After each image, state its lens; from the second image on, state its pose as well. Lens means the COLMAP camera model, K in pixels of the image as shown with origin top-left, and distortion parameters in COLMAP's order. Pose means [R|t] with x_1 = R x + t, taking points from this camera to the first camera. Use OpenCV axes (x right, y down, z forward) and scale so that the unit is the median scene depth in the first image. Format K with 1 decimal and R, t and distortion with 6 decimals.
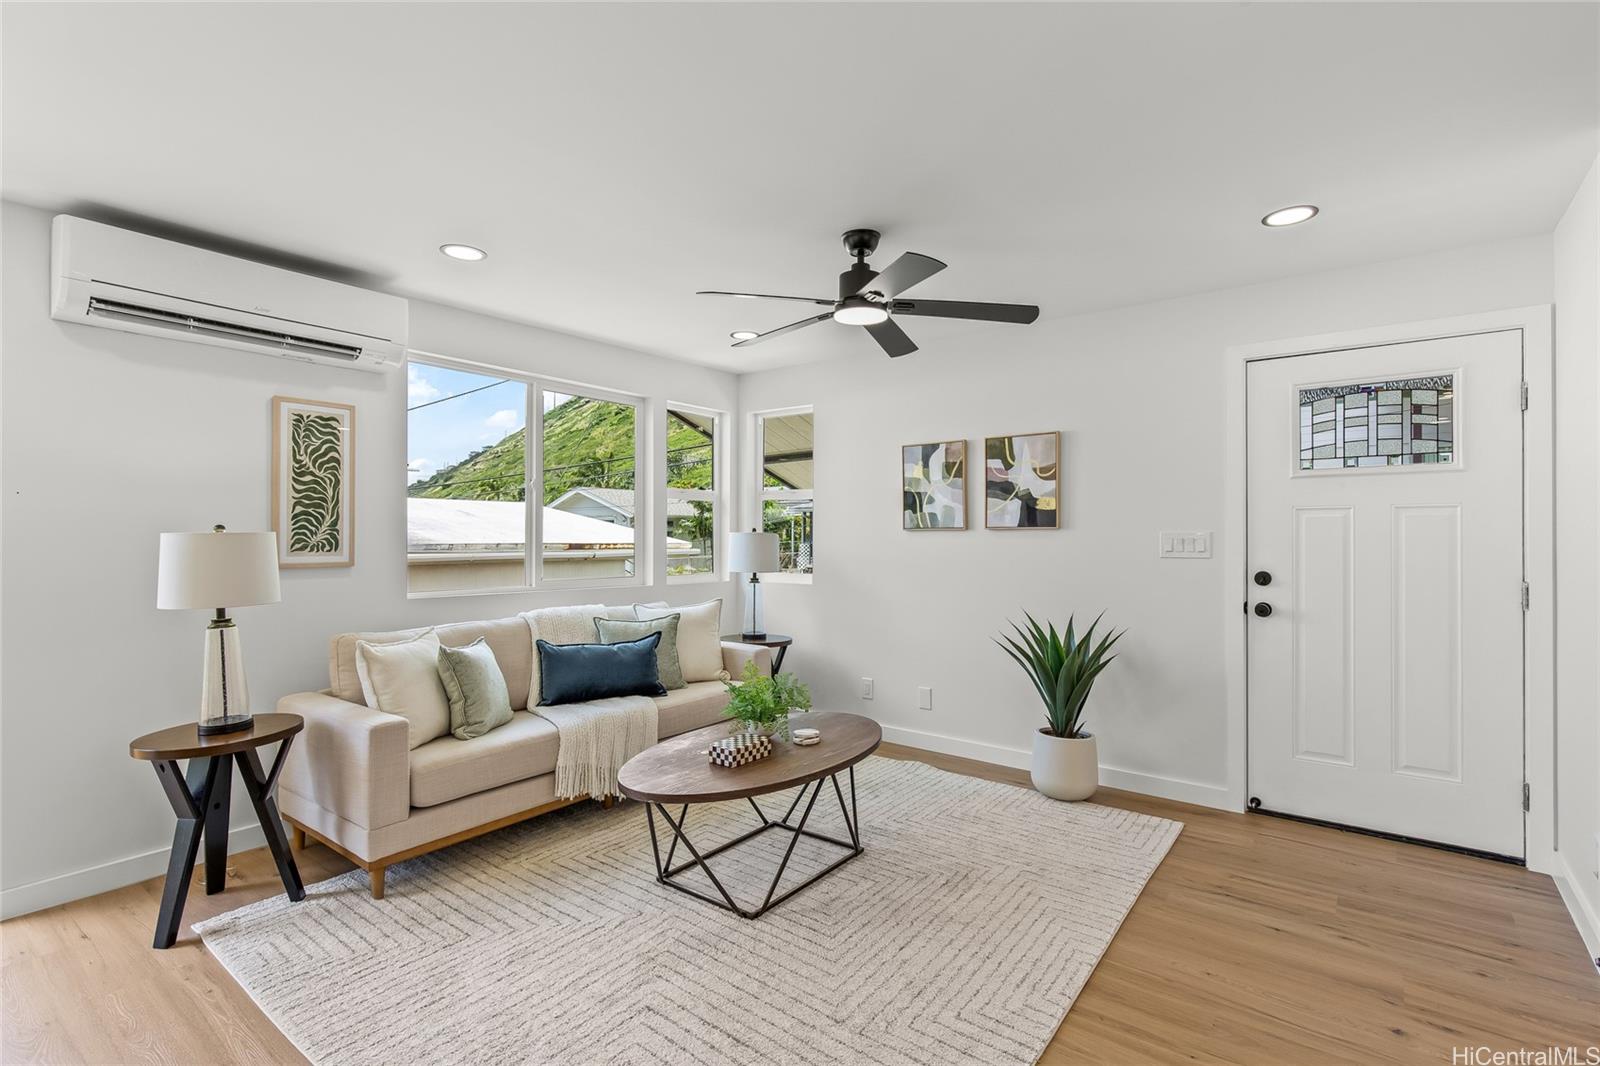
lens RADIAL K [[744.3, 0, 805.5], [0, 744.3, 536.0], [0, 0, 1]] dist [-0.000012, 0.000029]
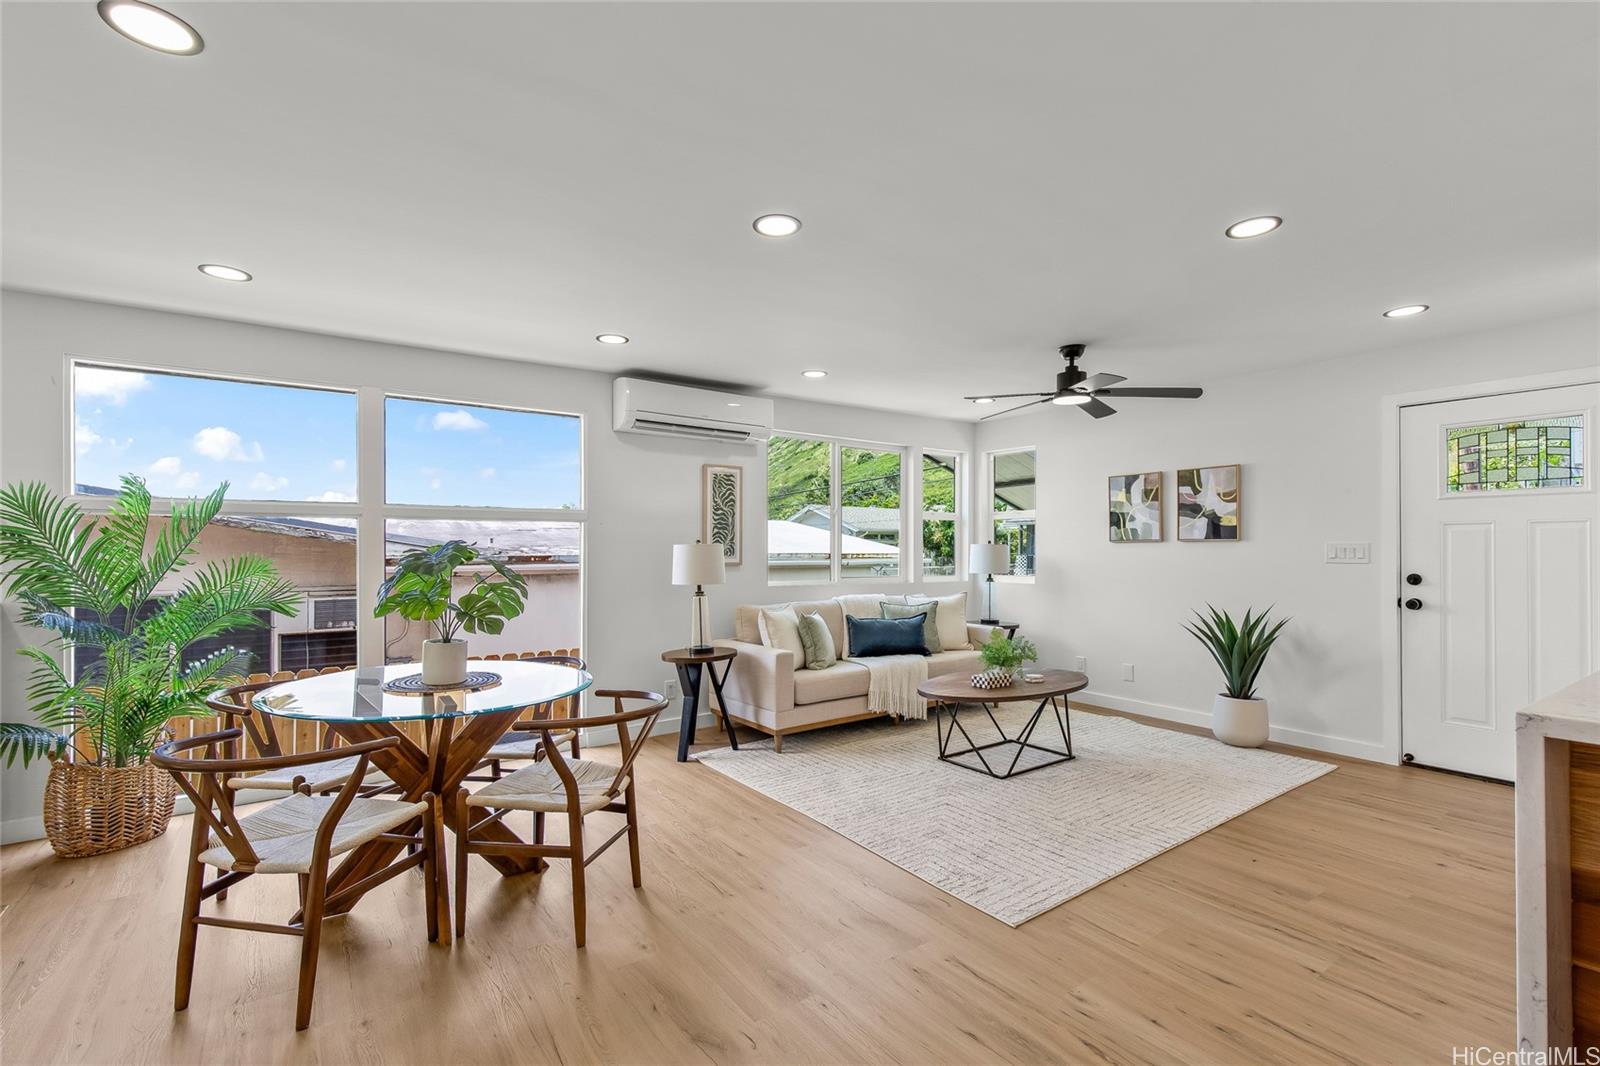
lens RADIAL K [[720.6, 0, 805.3], [0, 720.6, 542.8], [0, 0, 1]] dist [0.004355, 0.001146]
pose [[0.958031, -0.002591, -0.286652, -0.022669], [0.000230, 0.999966, -0.008271, 0.005506], [0.286664, 0.007858, 0.957999, -0.501736]]
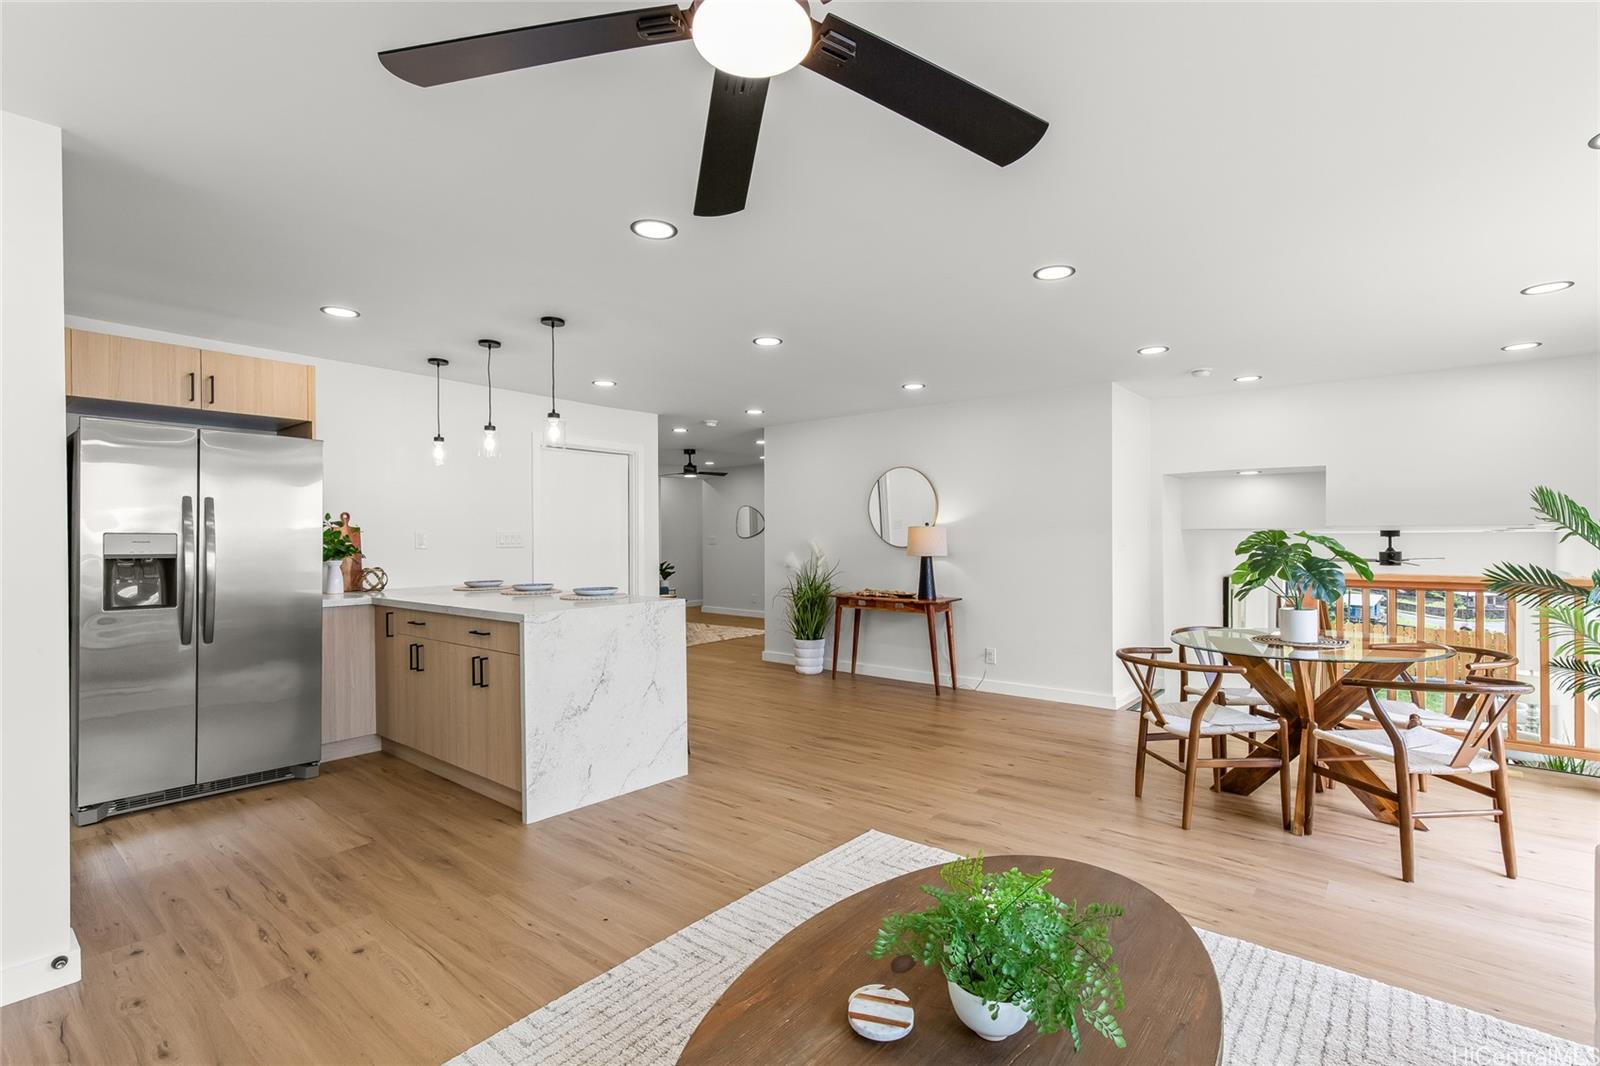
lens RADIAL K [[720.6, 0, 808.0], [0, 720.6, 540.6], [0, 0, 1]] dist [0.004355, 0.001146]
pose [[-0.999580, 0.003069, 0.028815, 0.027071], [0.003048, 0.999995, -0.000776, 0.009272], [-0.028817, -0.000688, -0.999584, 1.291376]]
